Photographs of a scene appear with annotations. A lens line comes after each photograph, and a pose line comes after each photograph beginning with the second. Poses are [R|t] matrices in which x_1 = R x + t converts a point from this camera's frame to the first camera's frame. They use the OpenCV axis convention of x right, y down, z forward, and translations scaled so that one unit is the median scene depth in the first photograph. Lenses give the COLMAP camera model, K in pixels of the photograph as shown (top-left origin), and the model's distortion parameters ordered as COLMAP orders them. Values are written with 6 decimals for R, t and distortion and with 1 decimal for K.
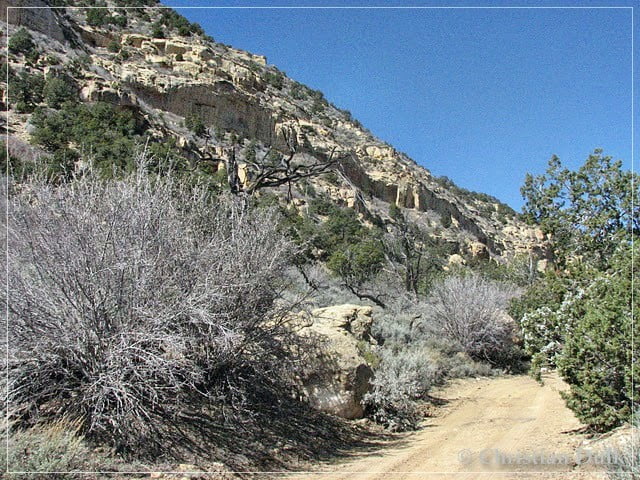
lens RADIAL K [[1484.1, 0, 320.3], [0, 1484.1, 239.8], [0, 0, 1]] dist [0.384144, 0.000000]
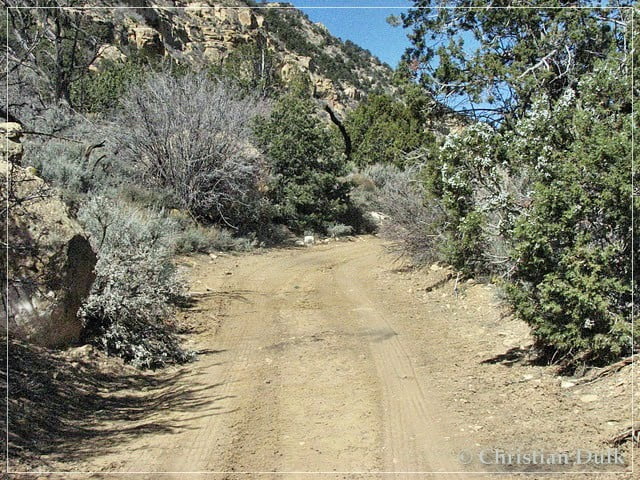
lens RADIAL K [[1484.1, 0, 320.1], [0, 1484.1, 241.7], [0, 0, 1]] dist [0.384144, 0.000000]
pose [[0.909589, -0.003839, 0.415492, -0.104191], [-0.038019, 0.994994, 0.092425, 0.037465], [-0.413766, -0.099866, 0.904889, 0.524682]]
